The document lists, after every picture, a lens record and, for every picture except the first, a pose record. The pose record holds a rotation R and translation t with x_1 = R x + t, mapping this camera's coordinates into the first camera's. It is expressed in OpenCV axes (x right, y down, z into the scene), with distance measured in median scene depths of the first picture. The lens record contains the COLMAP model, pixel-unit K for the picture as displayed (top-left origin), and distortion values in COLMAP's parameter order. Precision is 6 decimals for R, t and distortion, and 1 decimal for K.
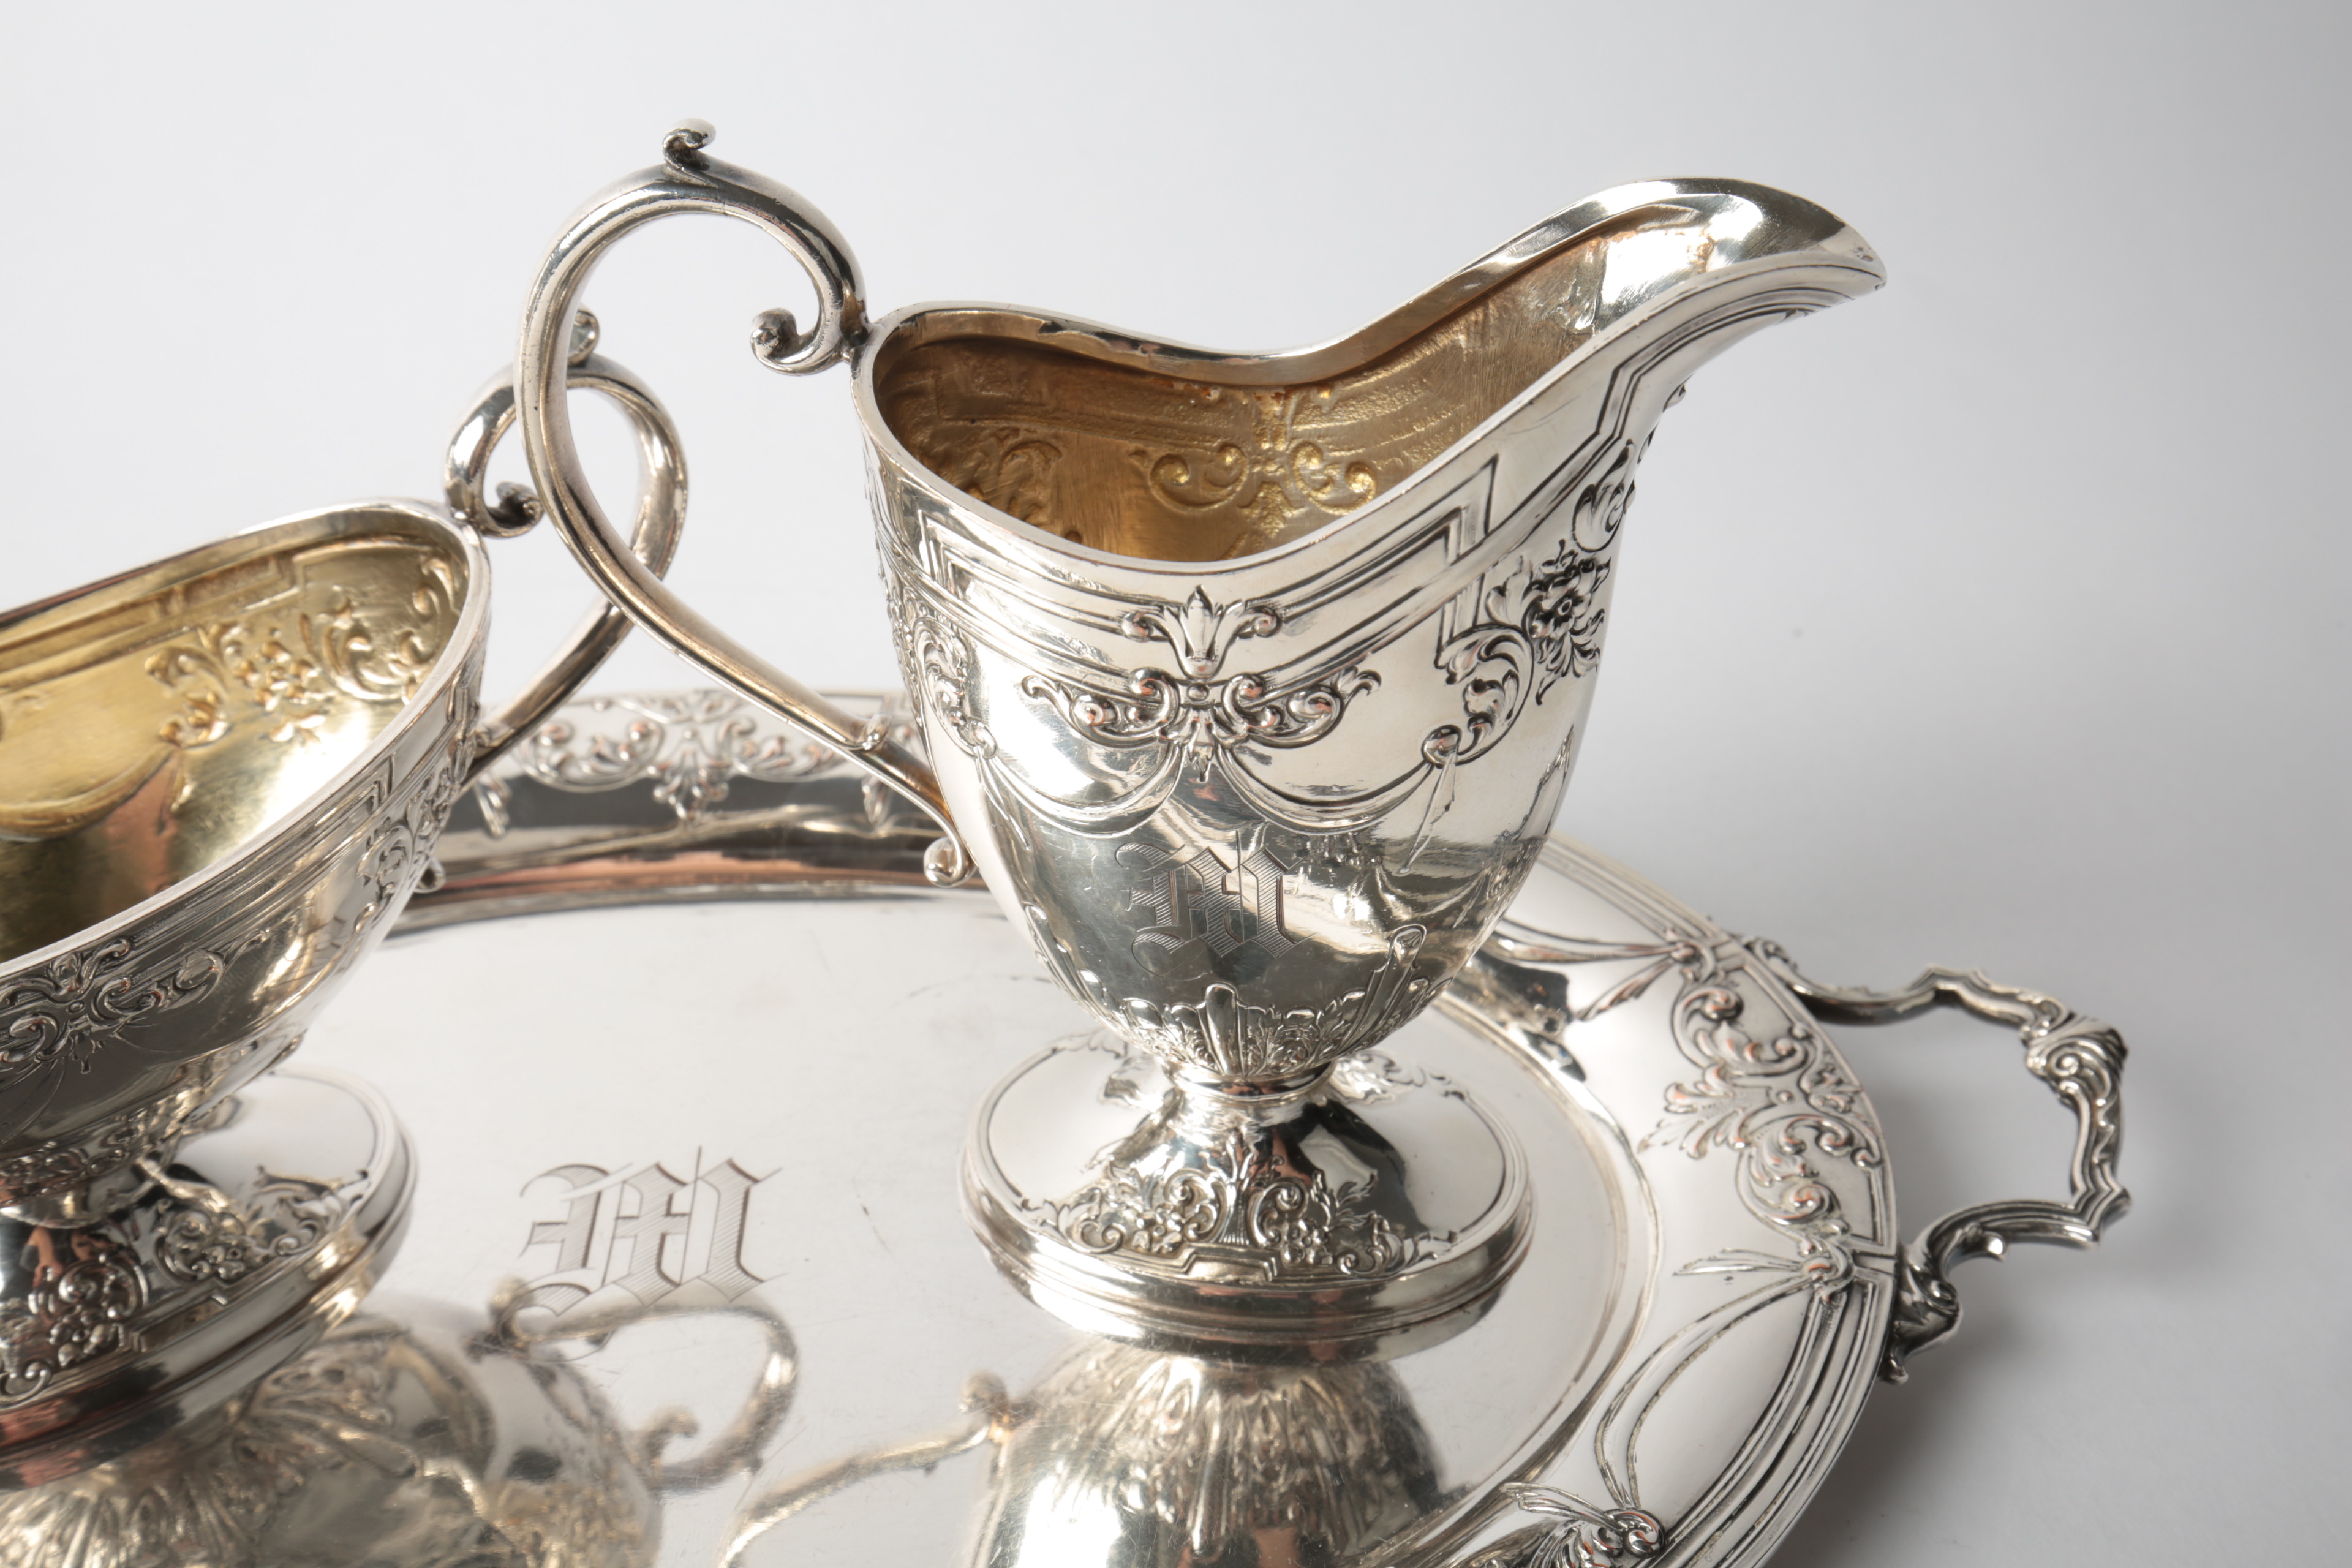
lens RADIAL K [[2183.4, 0, 1183.8], [0, 2183.4, 777.7], [0, 0, 1]] dist [0.036679, 0.000000]
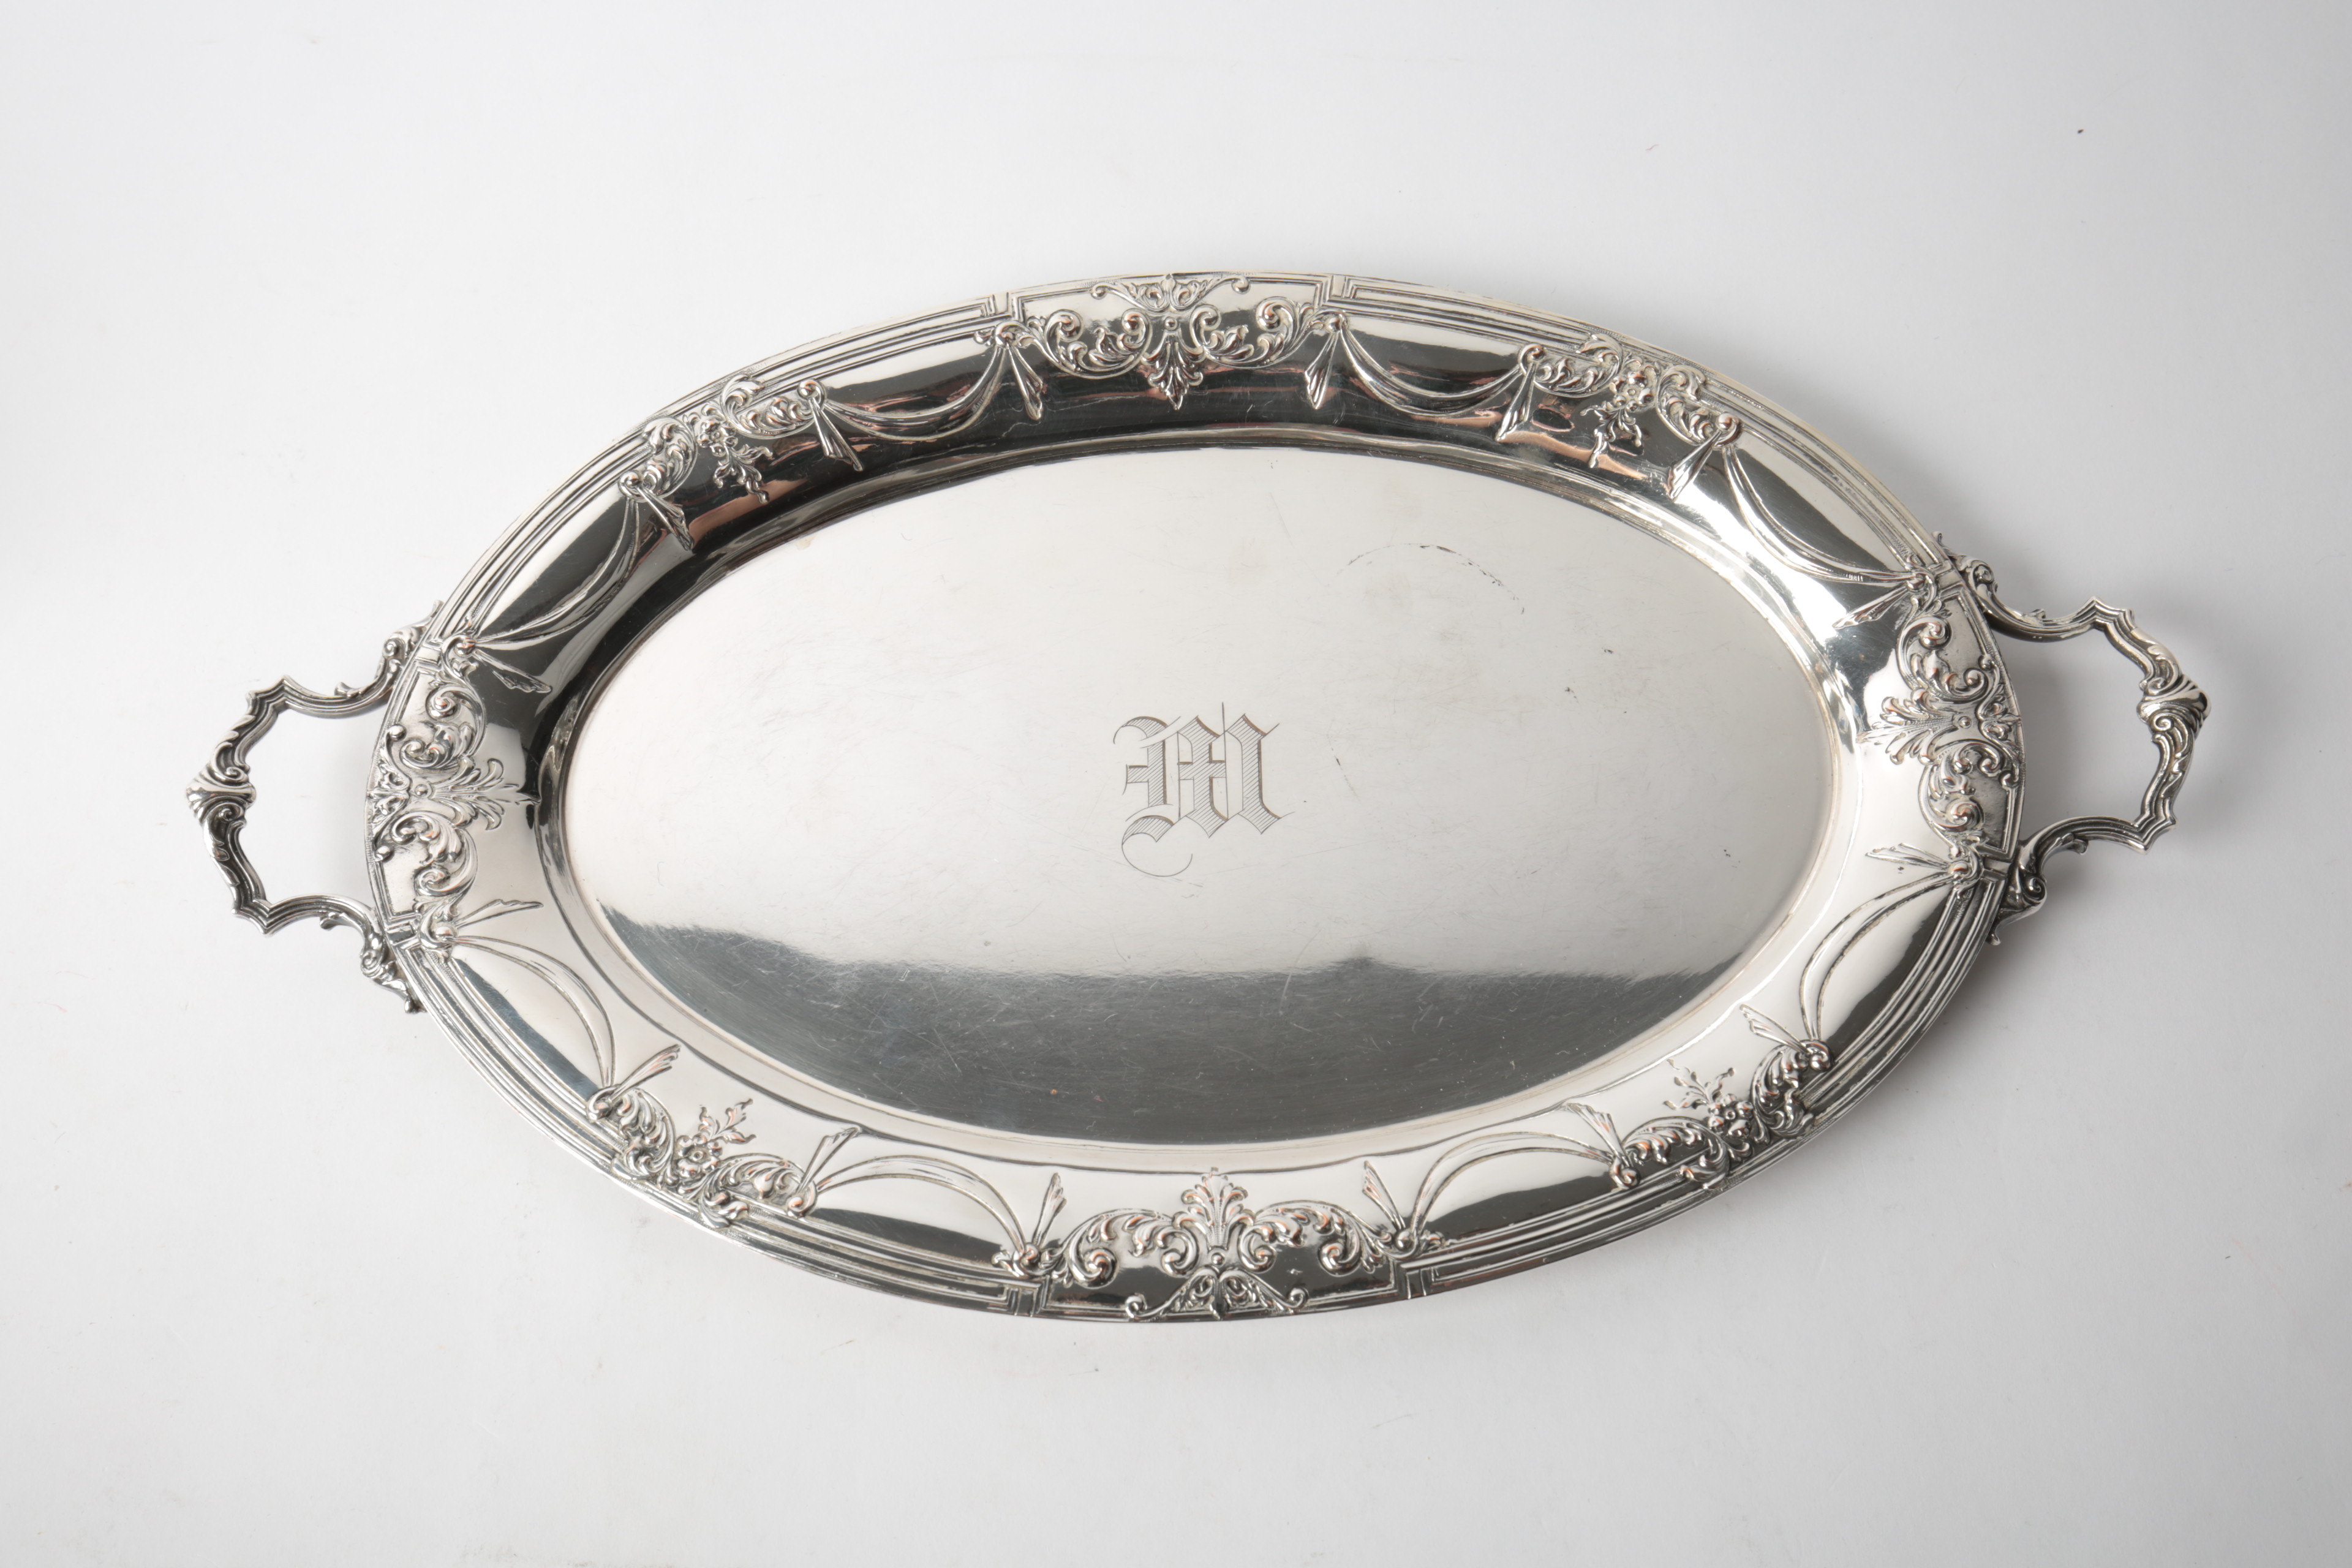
lens RADIAL K [[2183.4, 0, 1175.9], [0, 2183.4, 781.1], [0, 0, 1]] dist [0.036679, 0.000000]
pose [[0.997407, 0.032317, -0.064307, -0.161183], [0.012094, 0.805552, 0.592402, -0.709936], [0.070947, -0.591643, 0.803072, -0.253163]]
